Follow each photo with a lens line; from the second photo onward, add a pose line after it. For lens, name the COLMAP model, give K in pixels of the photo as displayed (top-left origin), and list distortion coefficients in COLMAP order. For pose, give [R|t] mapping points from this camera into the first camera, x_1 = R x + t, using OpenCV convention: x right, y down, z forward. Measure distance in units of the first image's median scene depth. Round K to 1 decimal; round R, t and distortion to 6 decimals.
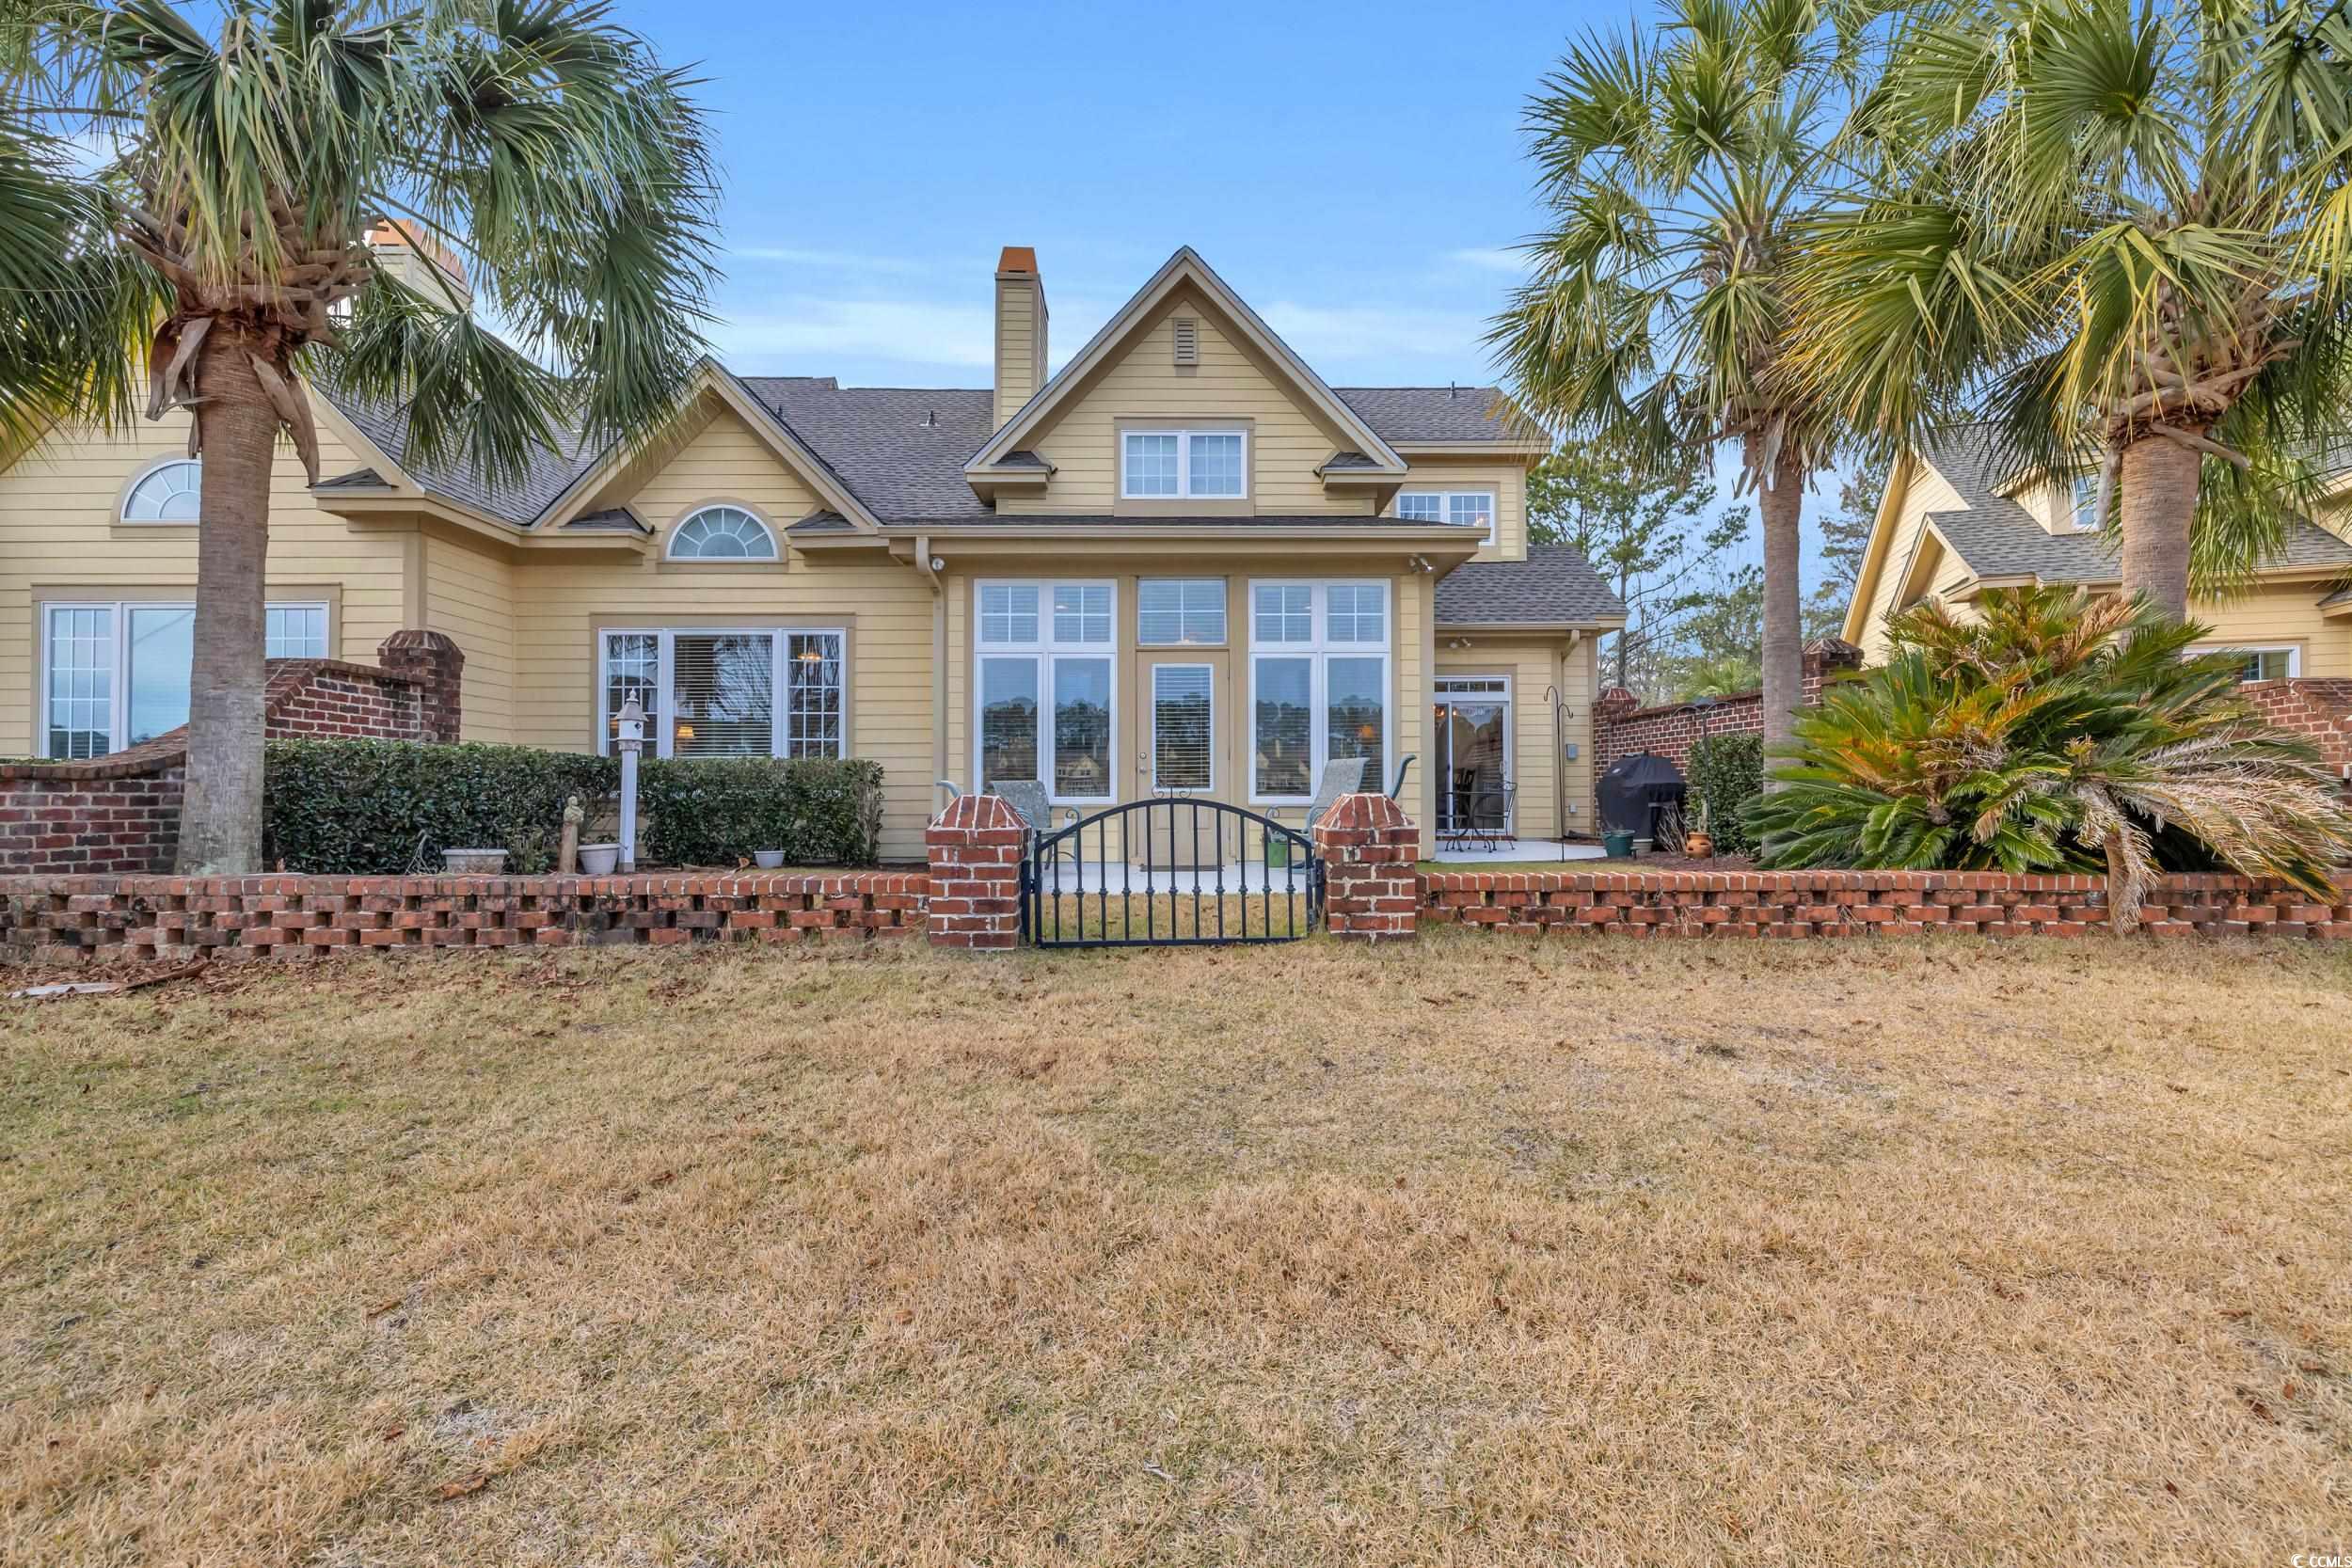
lens RADIAL K [[997.5, 0, 1174.8], [0, 997.5, 782.5], [0, 0, 1]] dist [-0.002475, -0.000081]
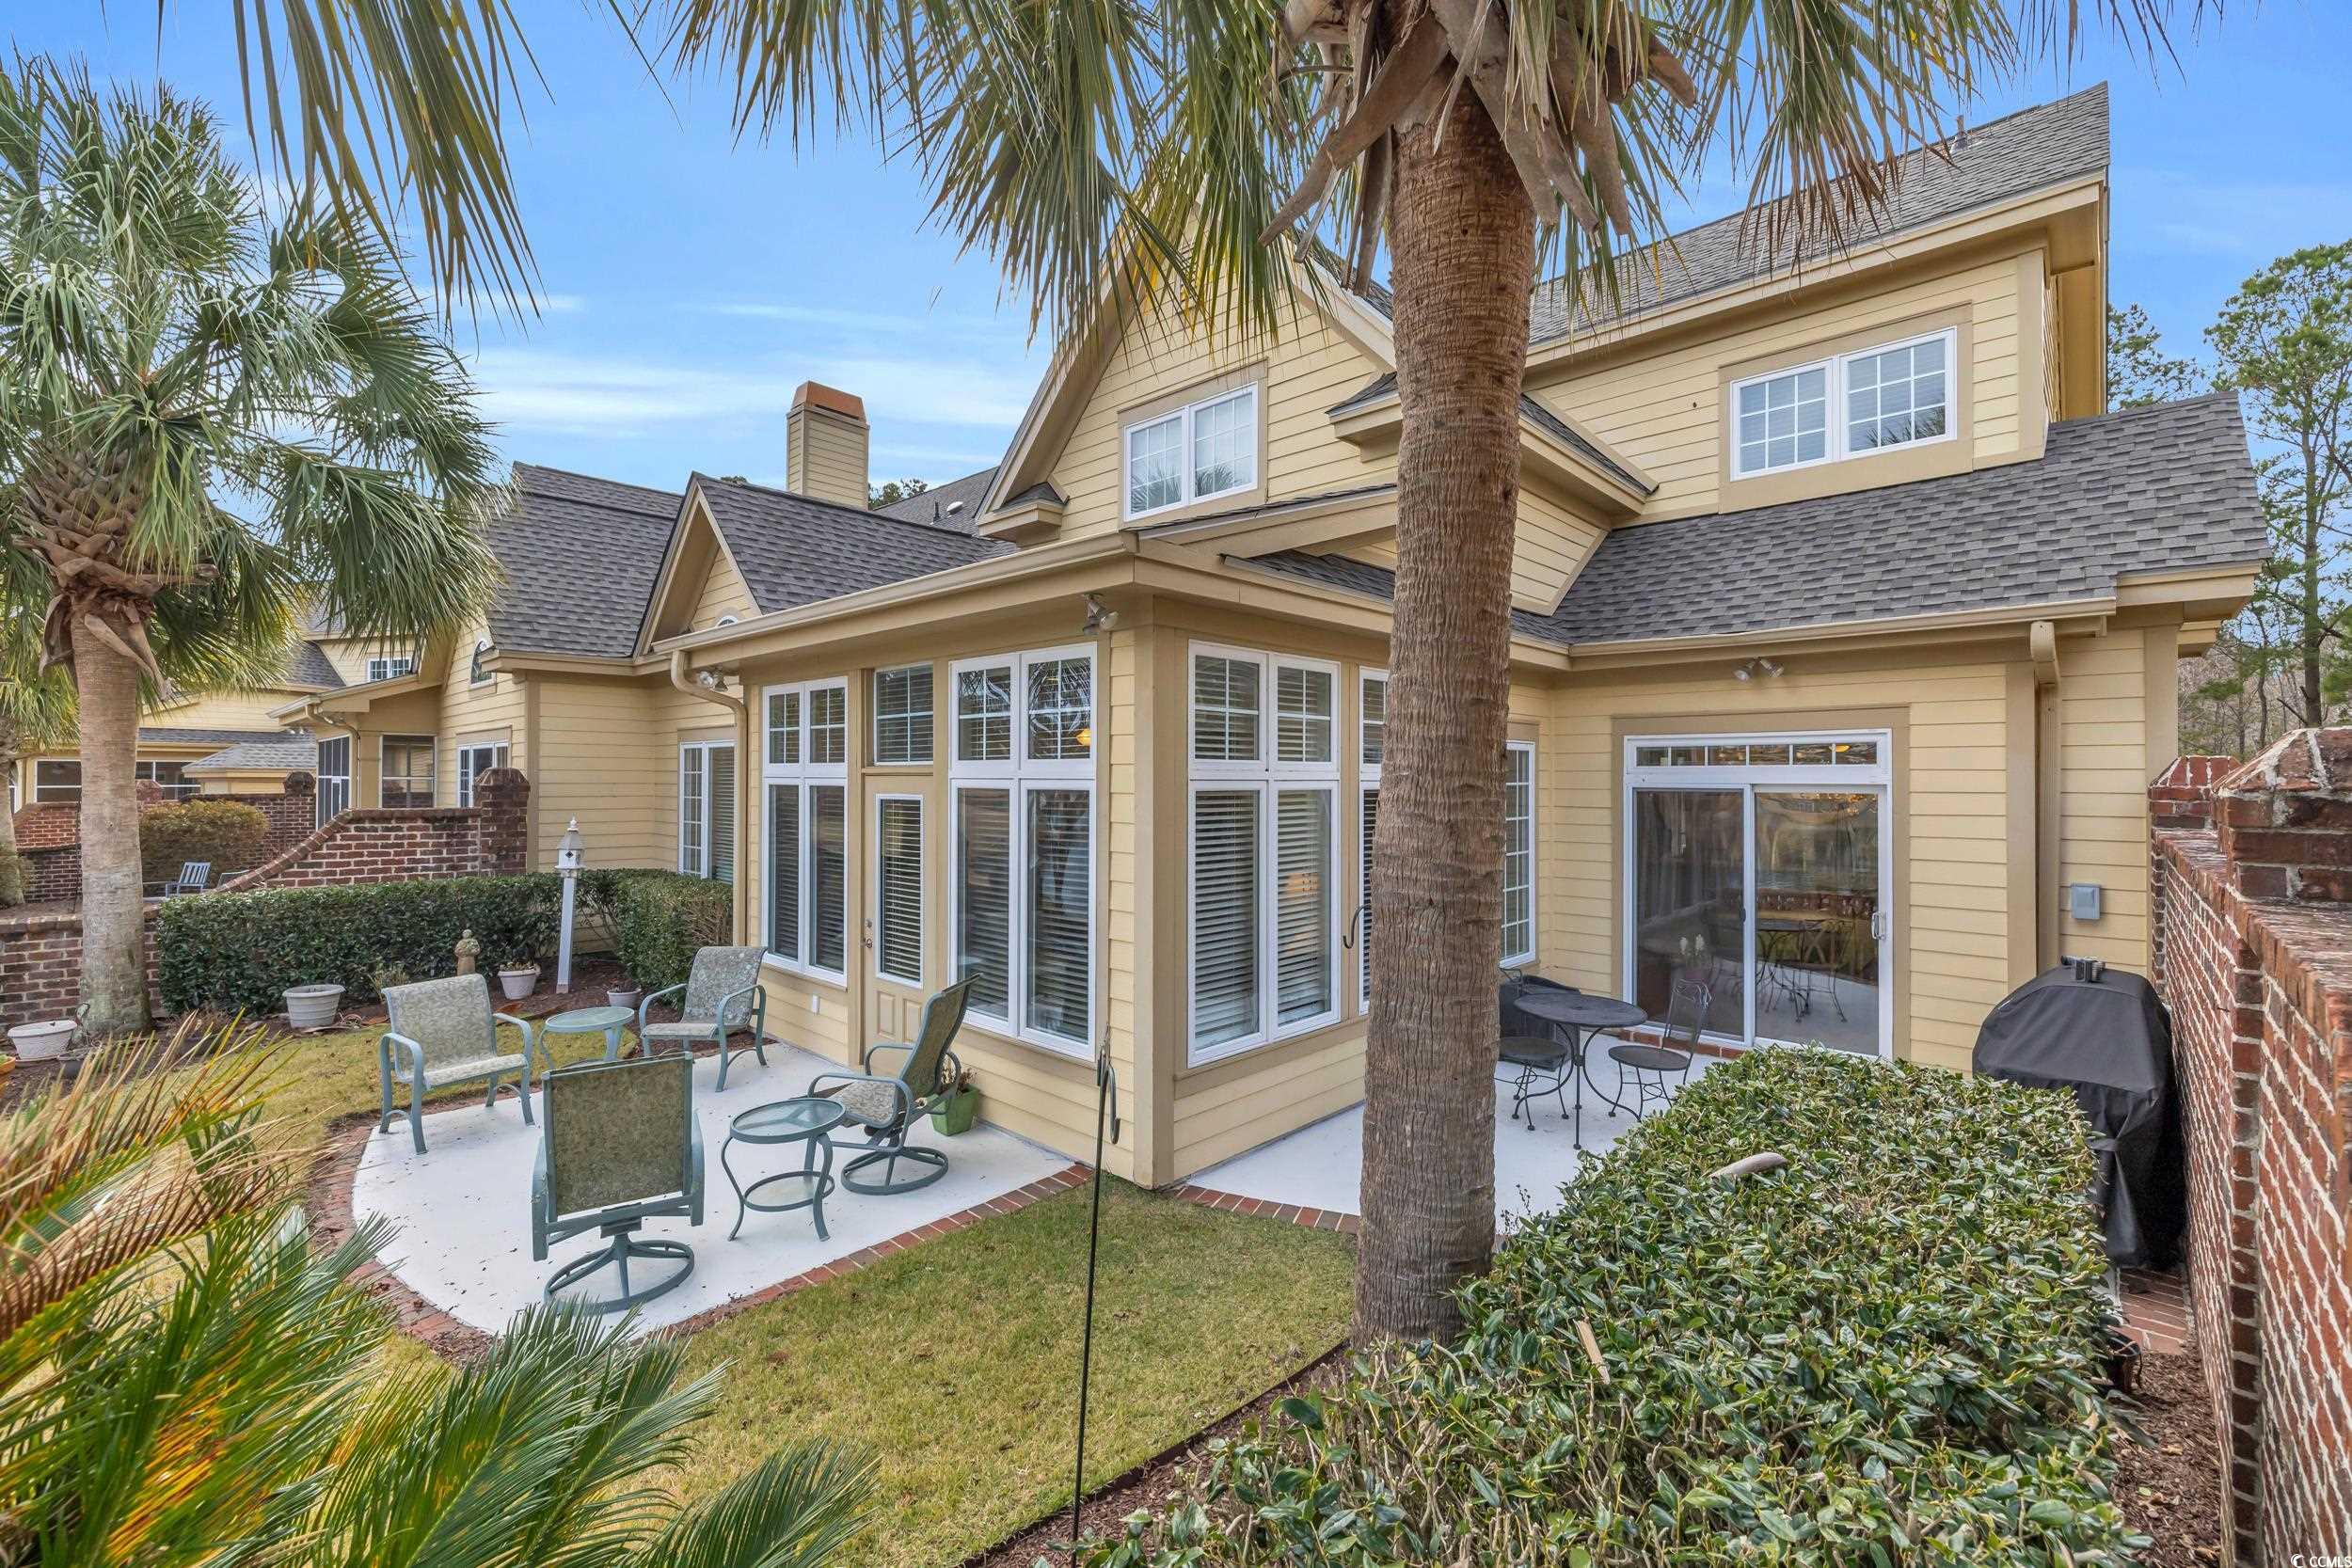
lens RADIAL K [[997.5, 0, 1175.9], [0, 997.5, 778.6], [0, 0, 1]] dist [-0.002475, -0.000081]
pose [[0.723405, 0.002968, -0.690417, 0.474210], [0.007182, 0.999904, 0.011823, -0.105723], [0.690386, -0.013511, 0.723315, 0.496424]]
